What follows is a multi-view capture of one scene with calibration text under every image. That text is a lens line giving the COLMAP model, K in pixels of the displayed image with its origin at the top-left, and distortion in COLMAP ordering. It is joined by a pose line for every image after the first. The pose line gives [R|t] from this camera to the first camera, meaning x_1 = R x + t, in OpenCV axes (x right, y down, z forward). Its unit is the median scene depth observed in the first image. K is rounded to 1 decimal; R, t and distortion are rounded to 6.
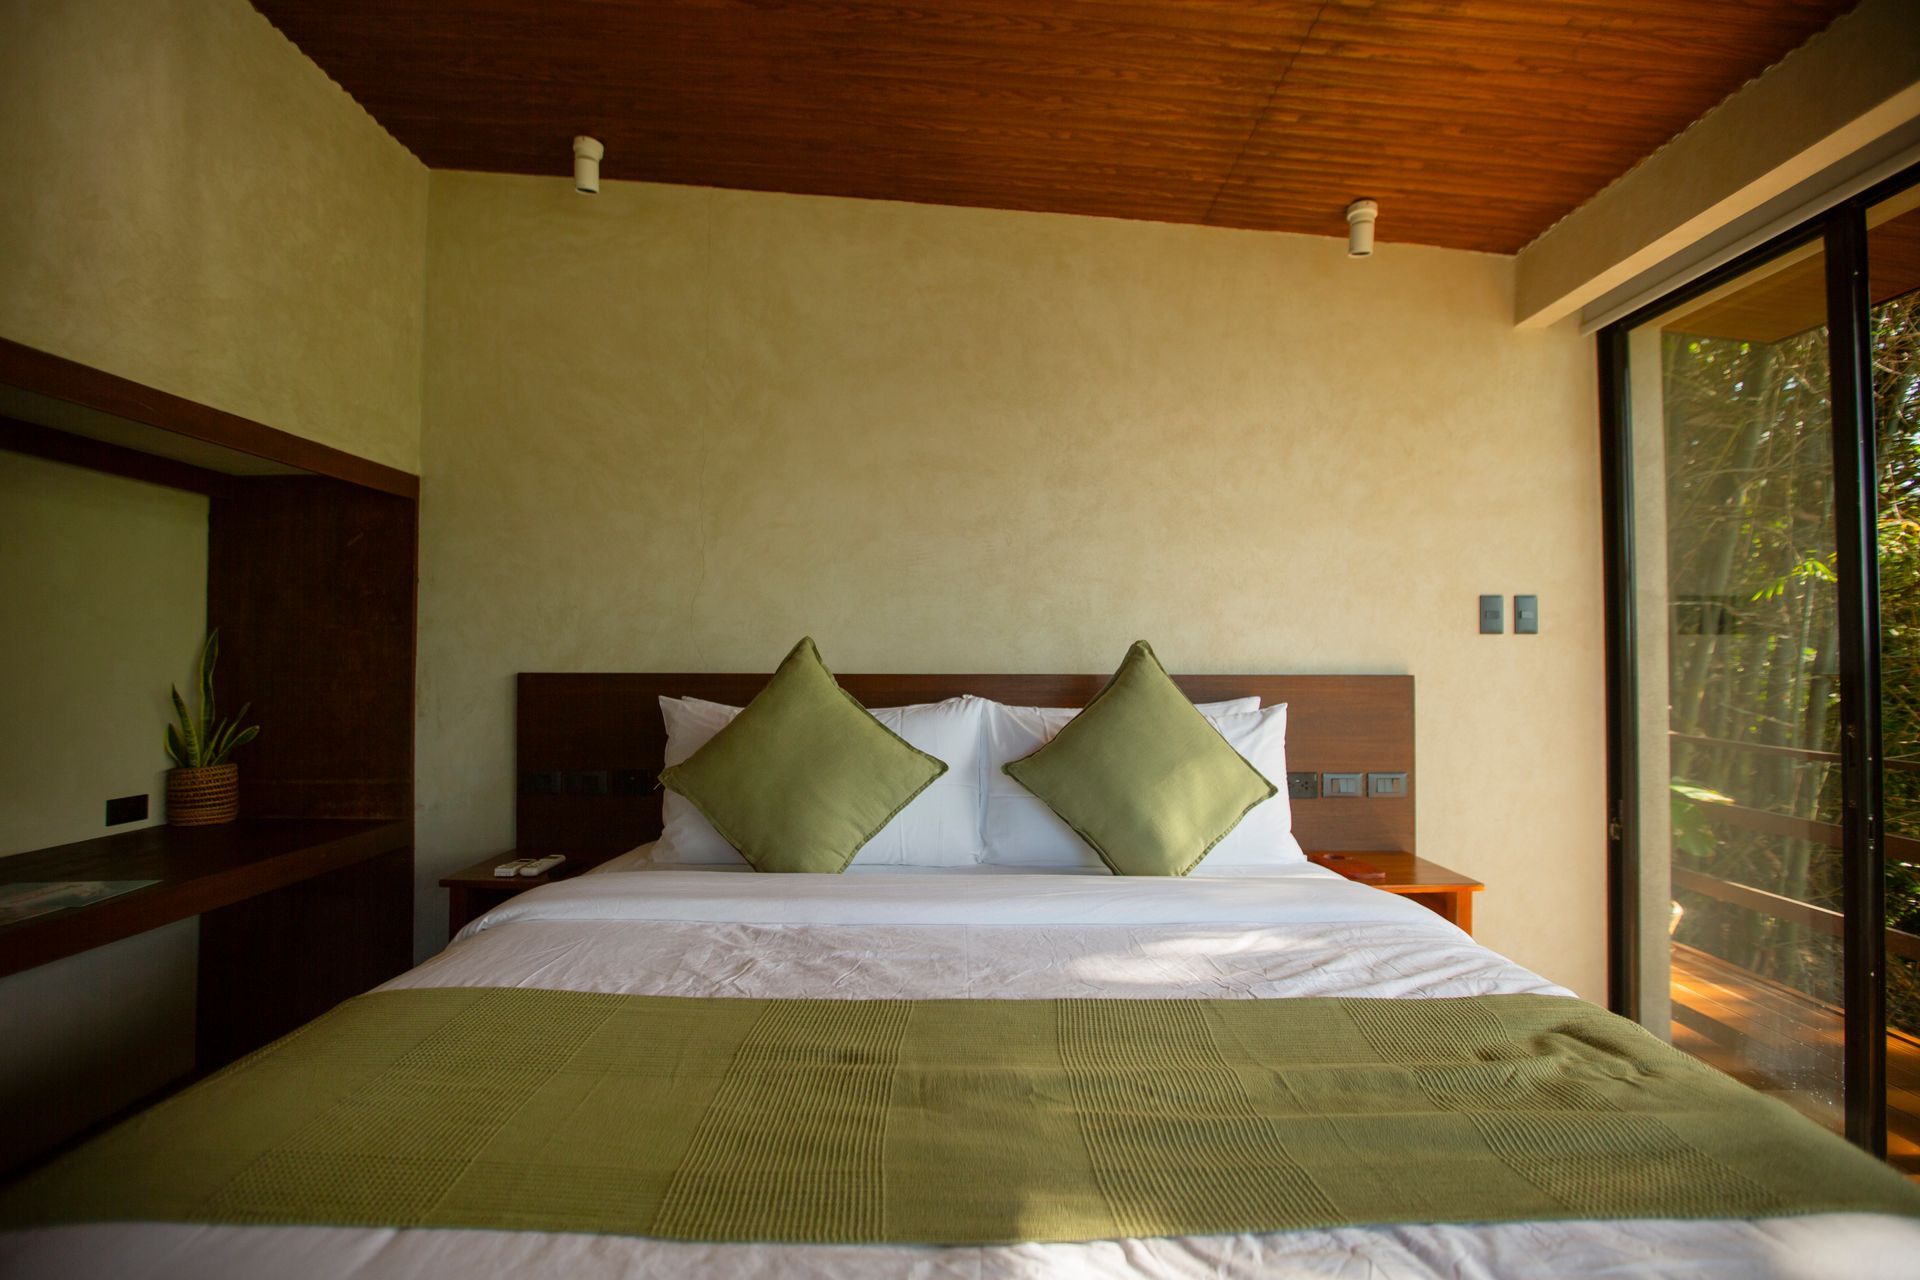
lens RADIAL K [[881.1, 0, 952.0], [0, 881.1, 637.6], [0, 0, 1]] dist [-0.026338, 0.000850]
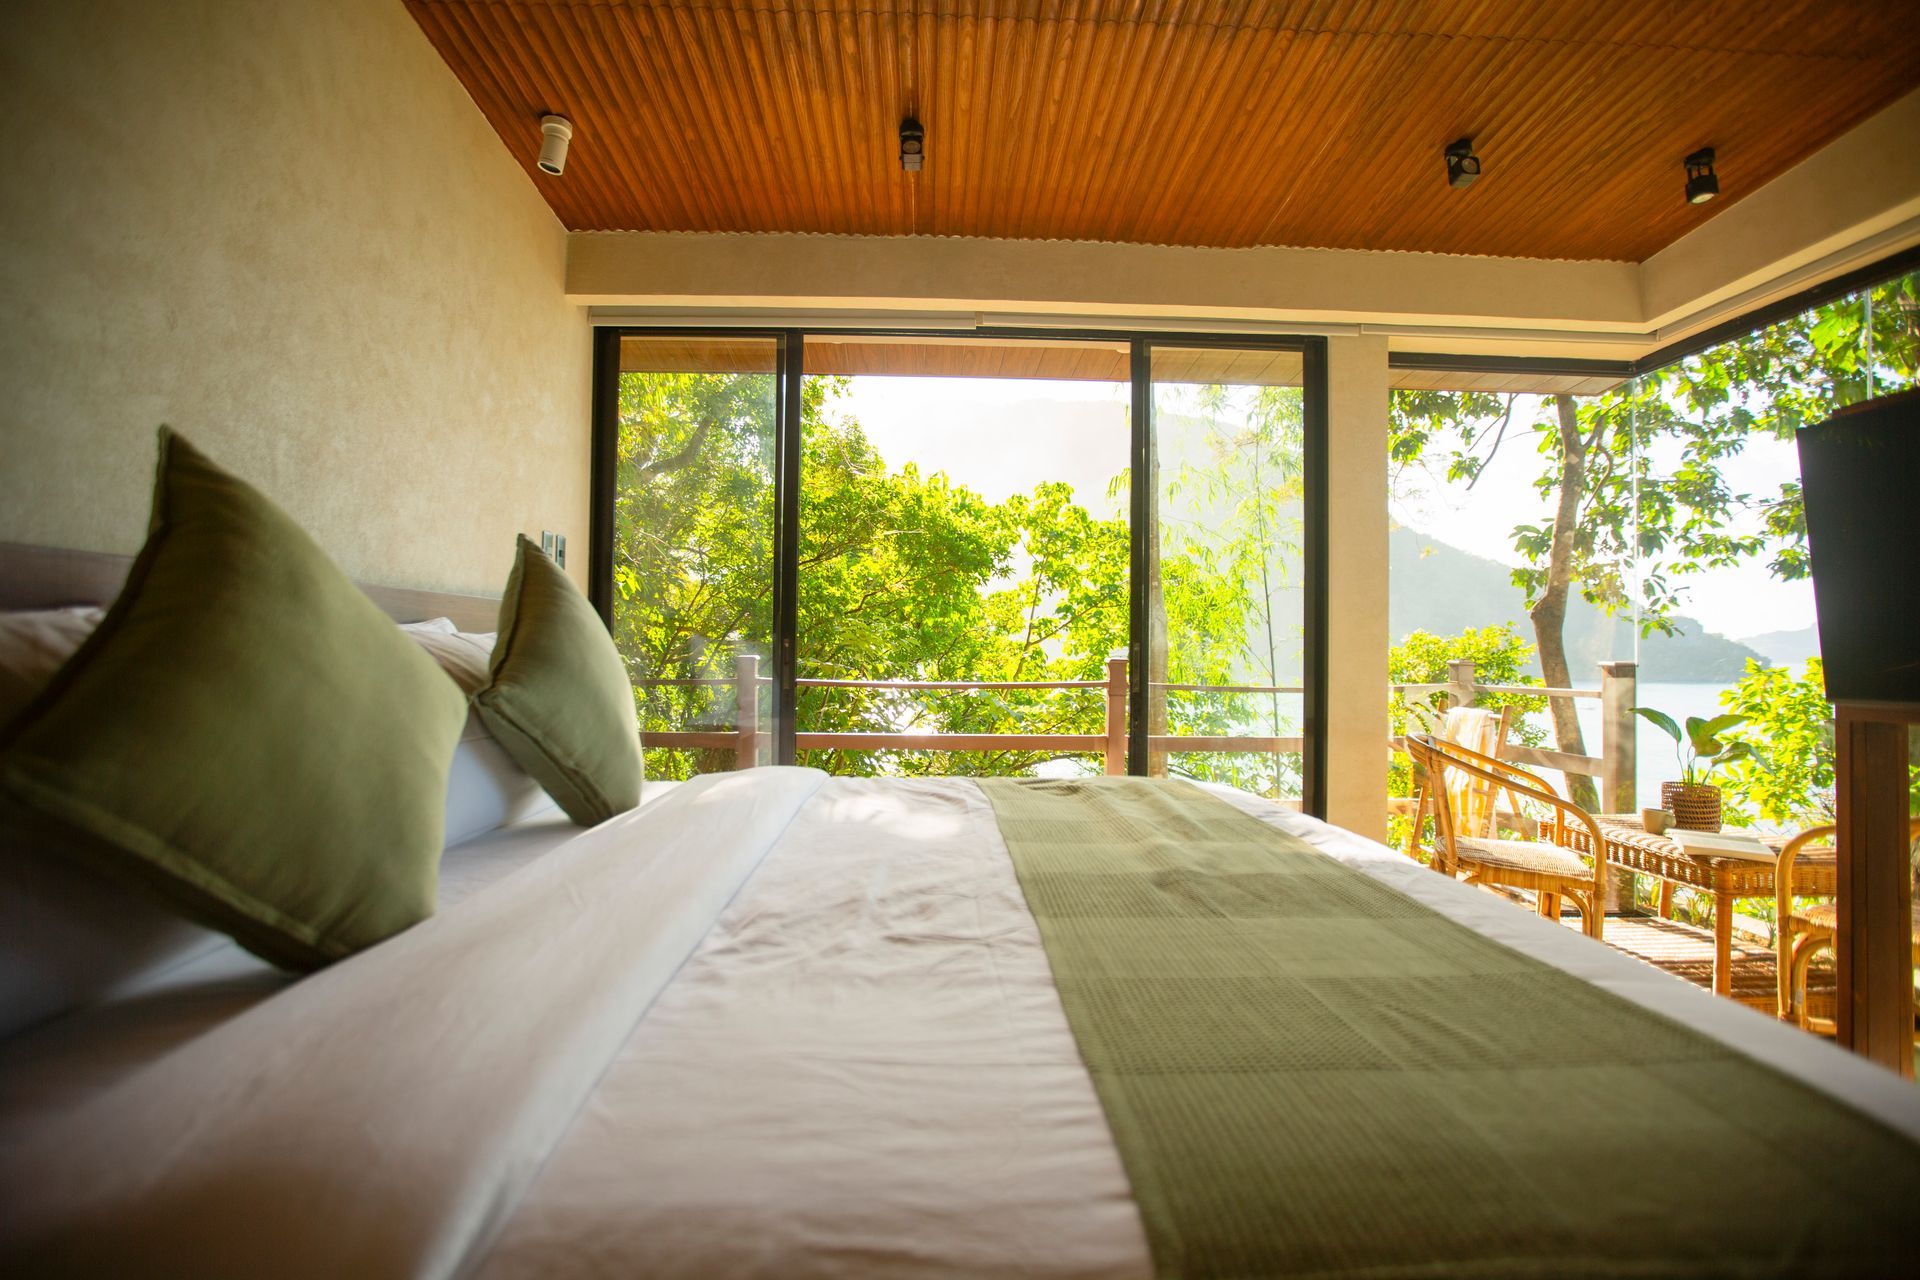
lens RADIAL K [[881.1, 0, 952.0], [0, 881.1, 637.6], [0, 0, 1]] dist [-0.026338, 0.000850]
pose [[-0.035760, 0.007851, 0.999330, -0.488855], [-0.029385, 0.999529, -0.008904, 0.077707], [-0.998928, -0.029683, -0.035513, 0.531330]]
